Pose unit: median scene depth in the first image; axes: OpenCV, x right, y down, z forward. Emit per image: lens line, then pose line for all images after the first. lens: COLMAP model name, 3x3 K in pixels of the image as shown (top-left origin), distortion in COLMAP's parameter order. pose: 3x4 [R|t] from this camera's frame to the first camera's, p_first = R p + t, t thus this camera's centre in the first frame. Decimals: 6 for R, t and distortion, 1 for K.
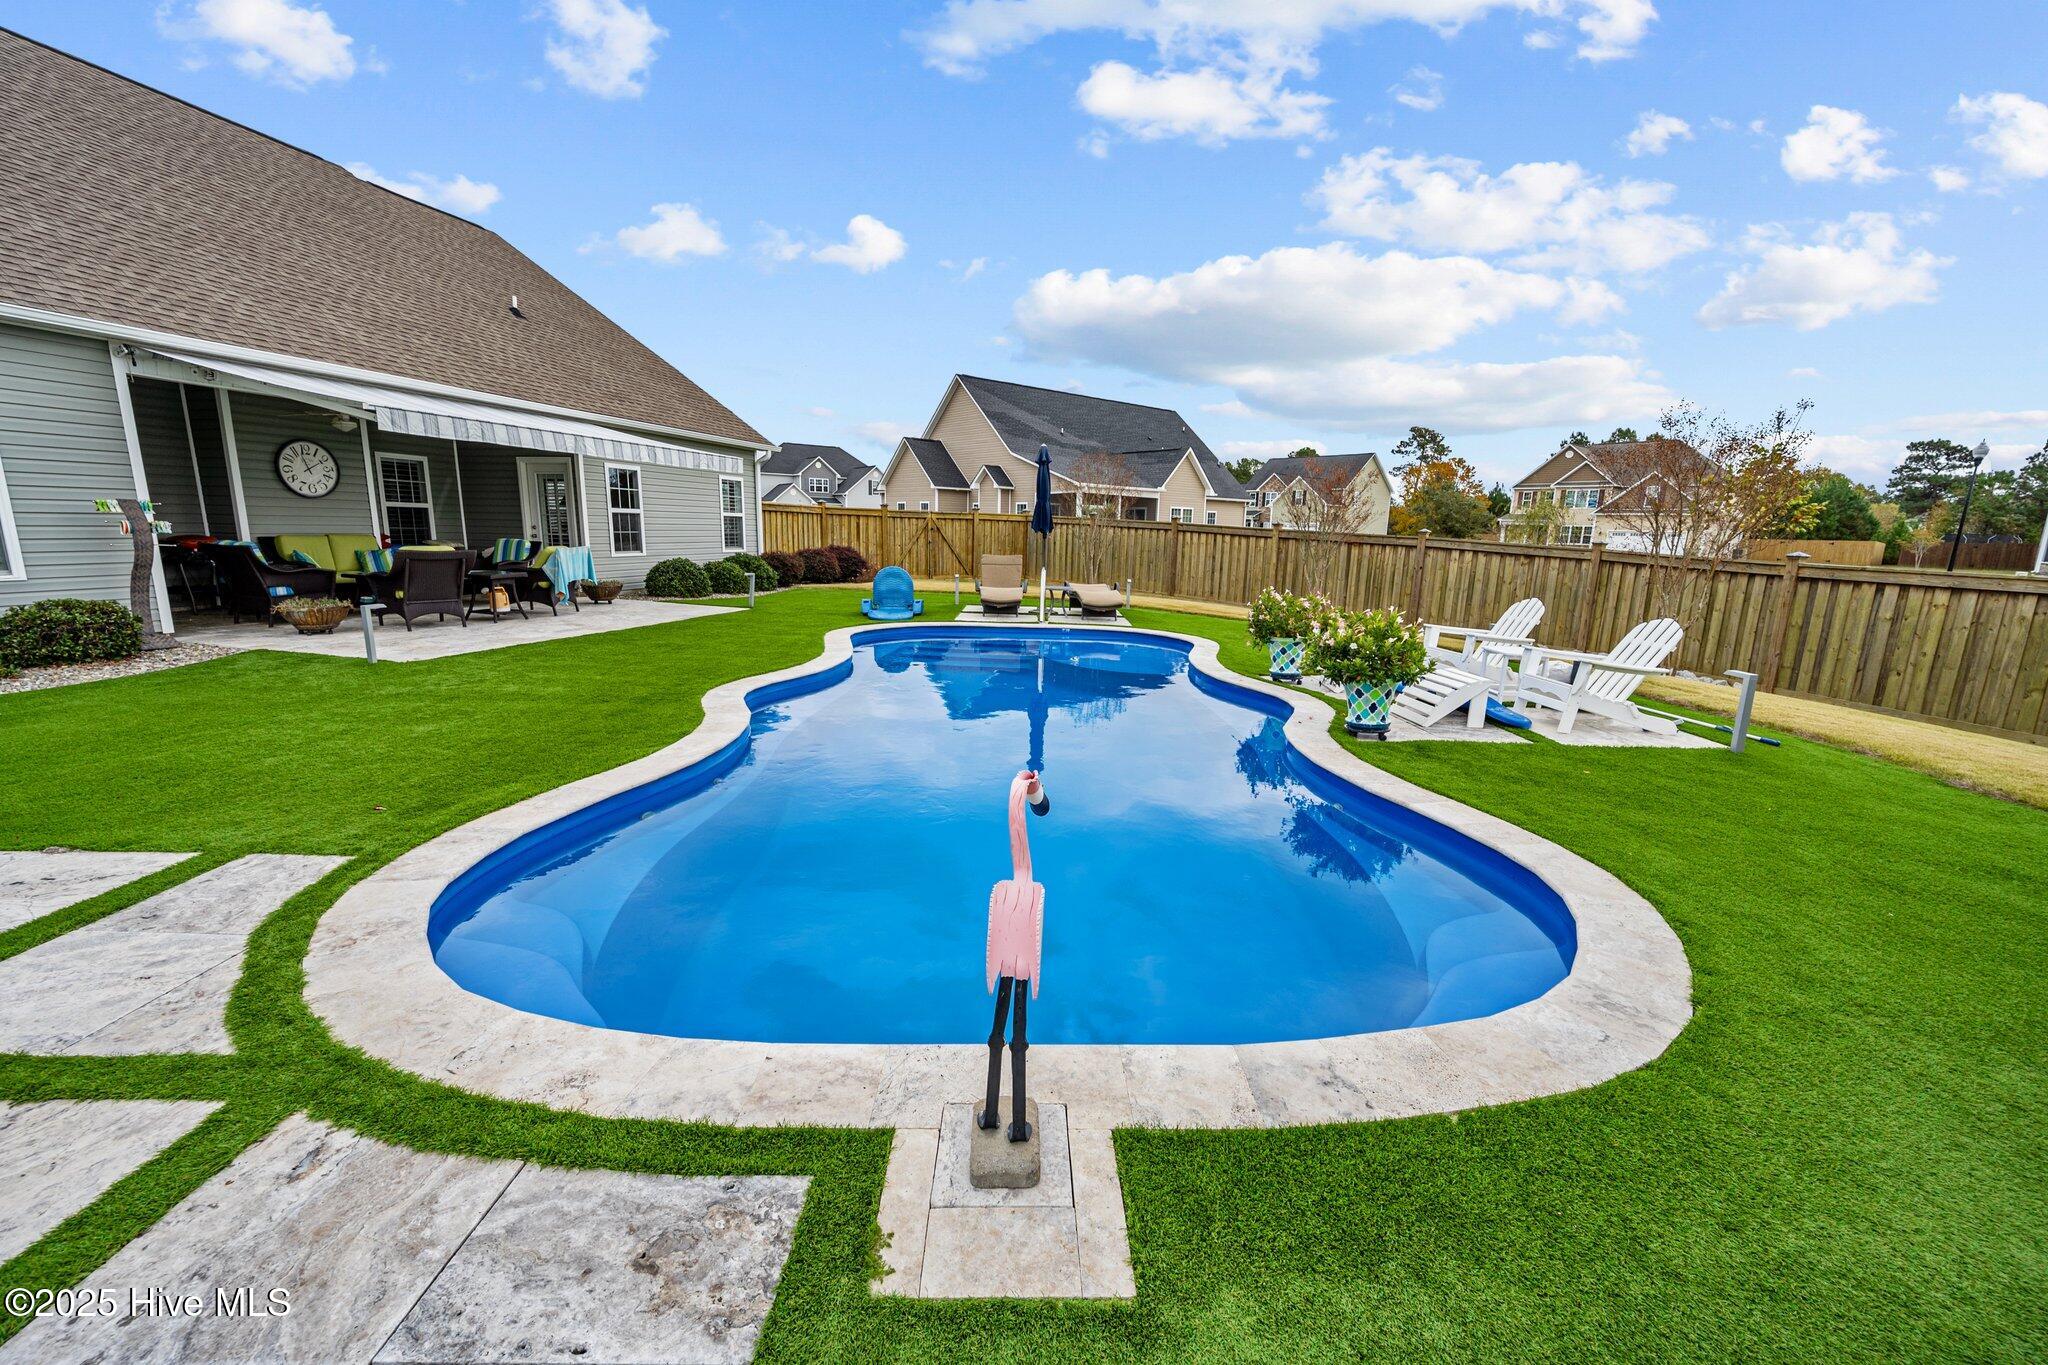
lens RADIAL K [[812.3, 0, 1035.7], [0, 812.3, 688.6], [0, 0, 1]] dist [0.000204, 0.000011]
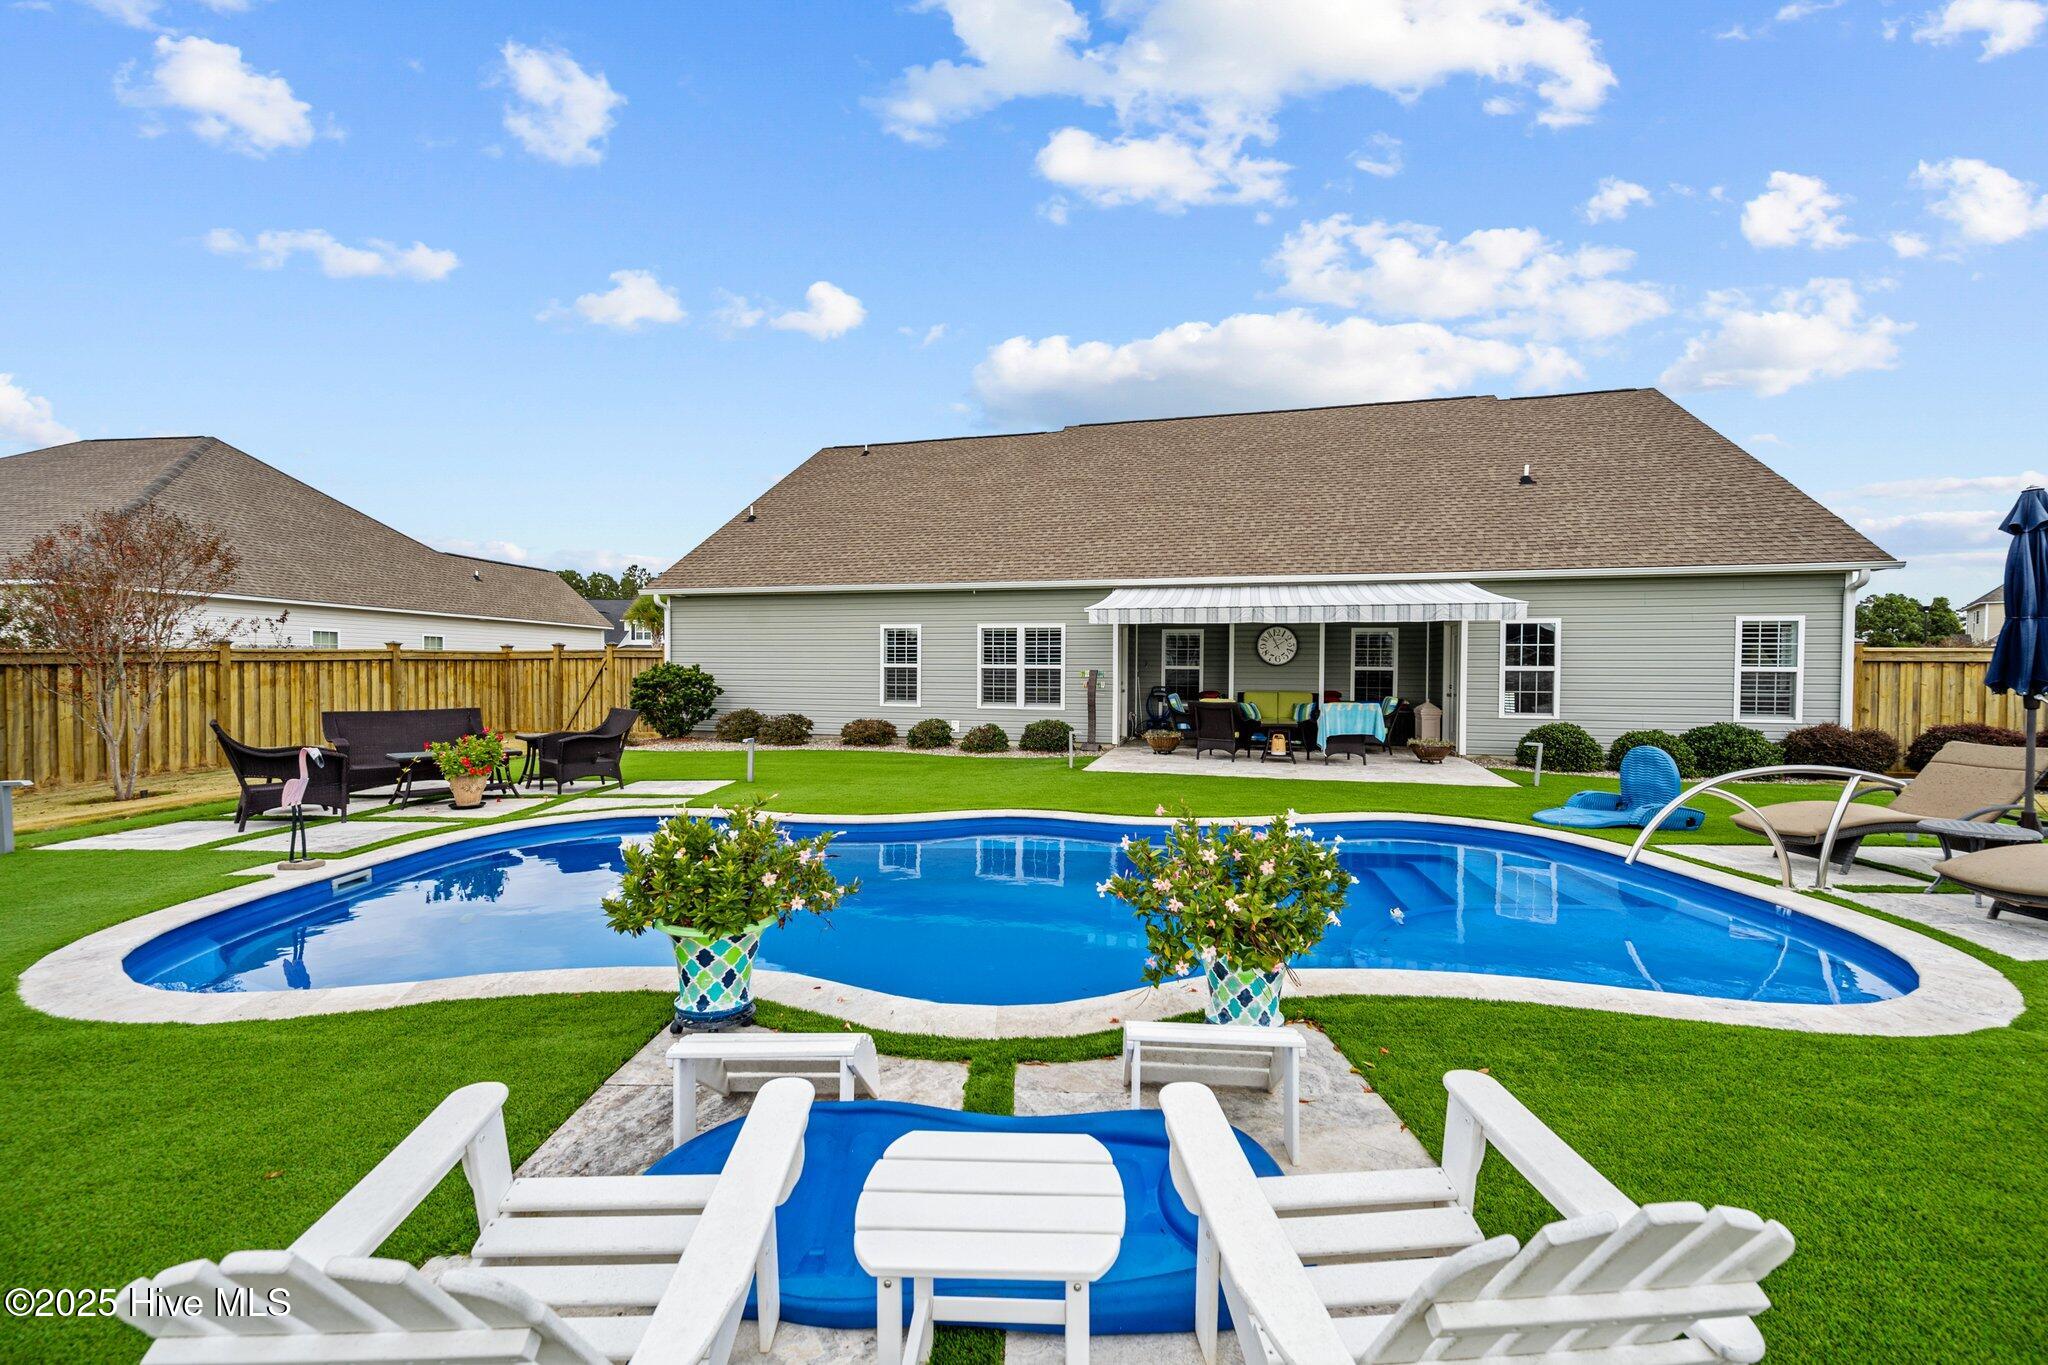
lens RADIAL K [[800.9, 0, 1024.0], [0, 800.9, 682.5], [0, 0, 1]] dist [-0.000241, 0.000001]
pose [[-0.018903, -0.006594, -0.999800, 0.438452], [-0.199903, 0.979812, -0.002683, -0.101436], [0.979633, 0.199812, -0.019840, 0.534348]]
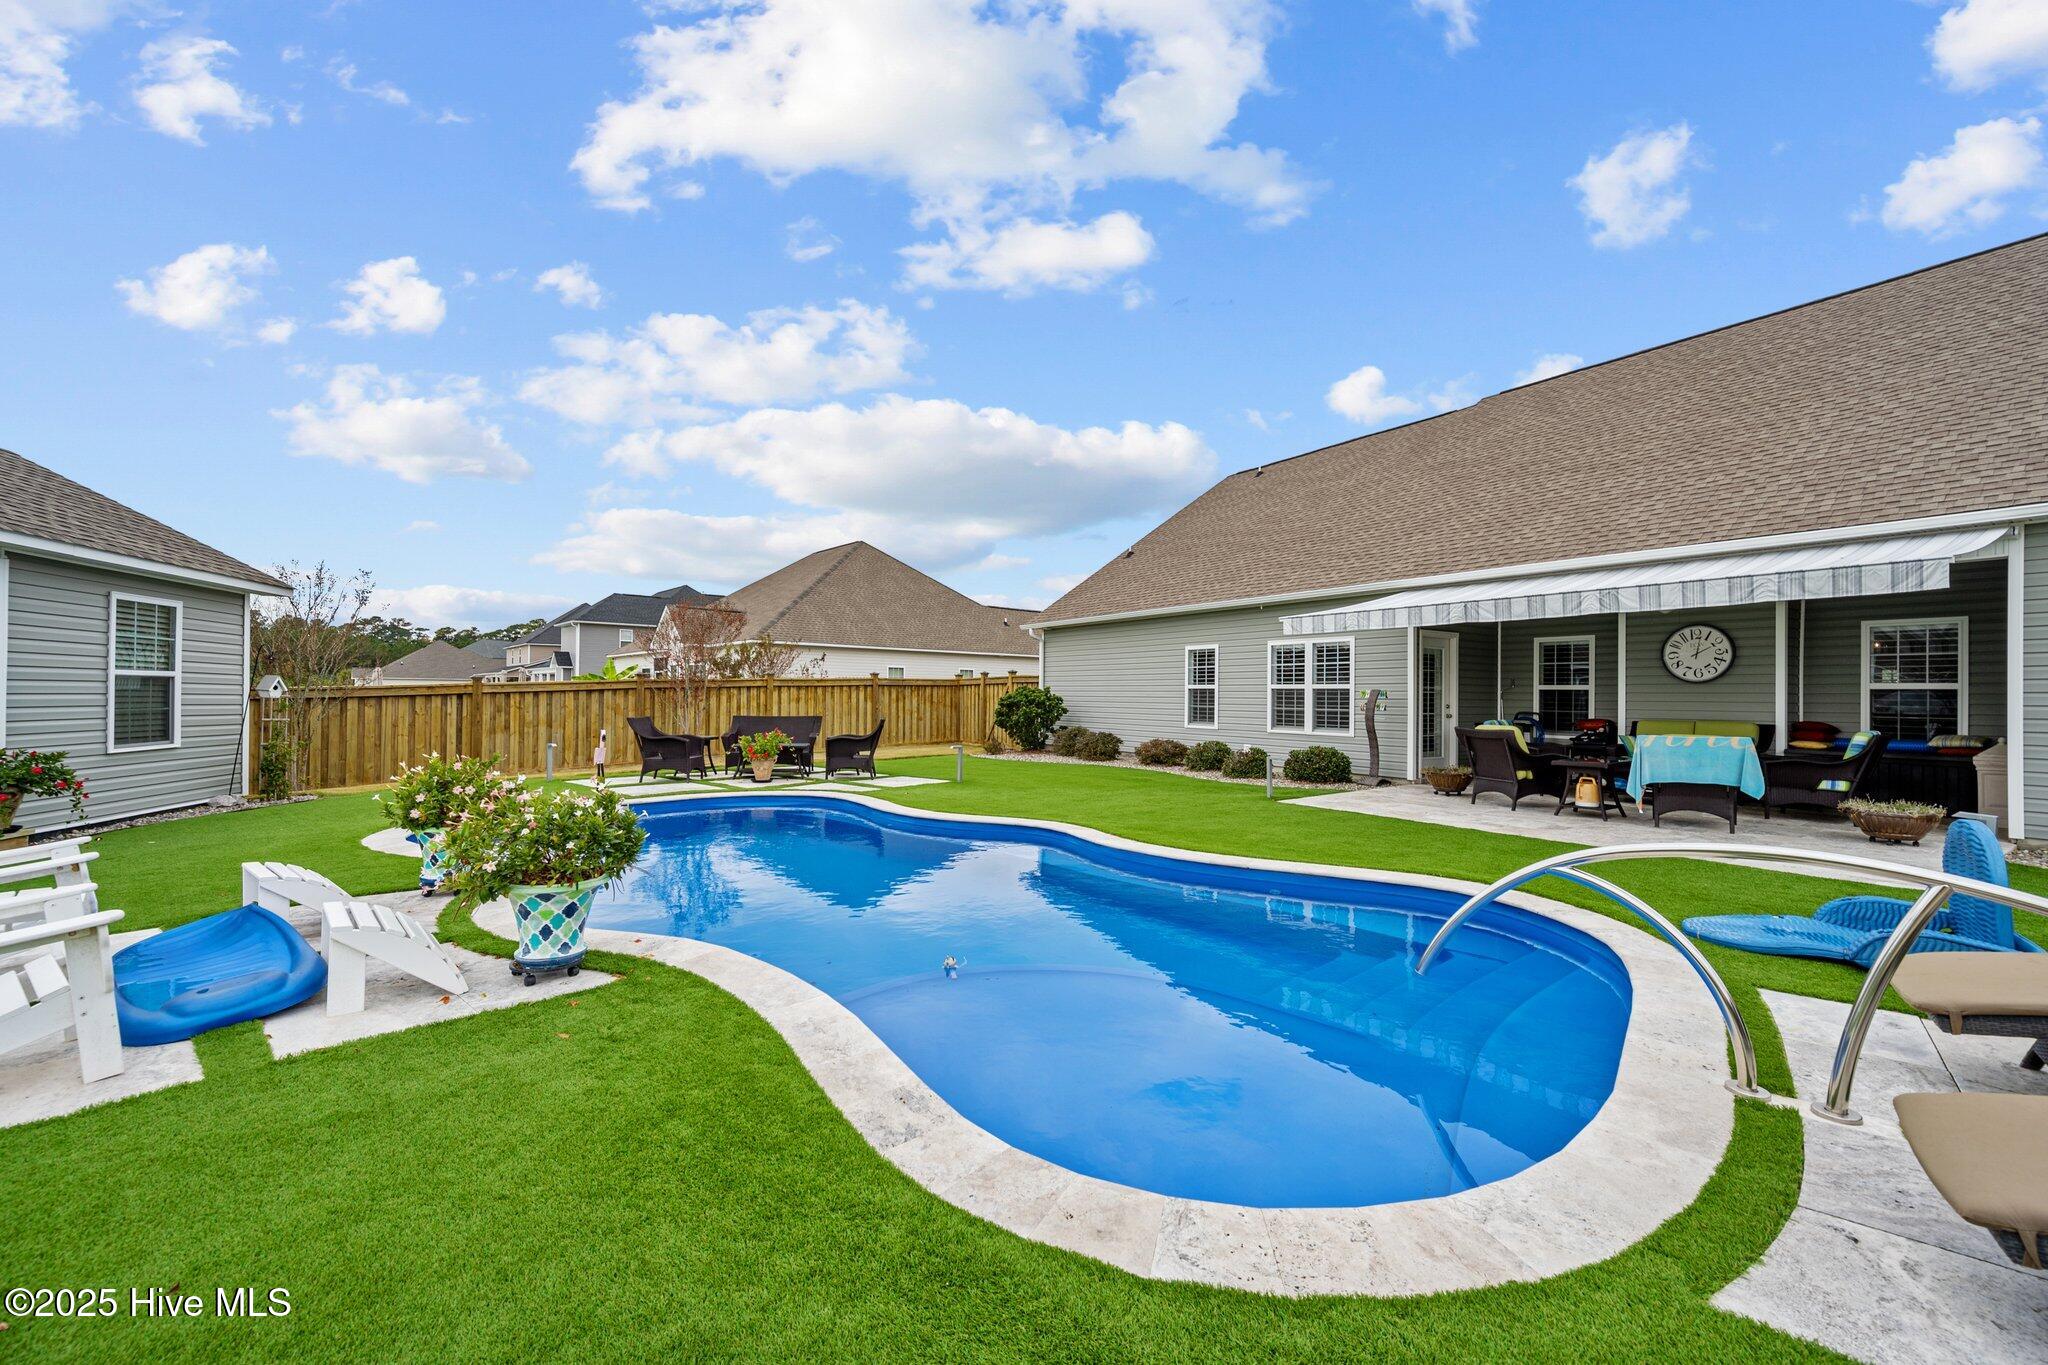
lens RADIAL K [[800.9, 0, 1024.0], [0, 800.9, 682.5], [0, 0, 1]] dist [-0.000241, 0.000001]
pose [[-0.668969, -0.040240, -0.742201, 0.295064], [-0.166575, 0.981252, 0.096939, -0.171408], [0.724385, 0.188481, -0.663130, 0.925927]]
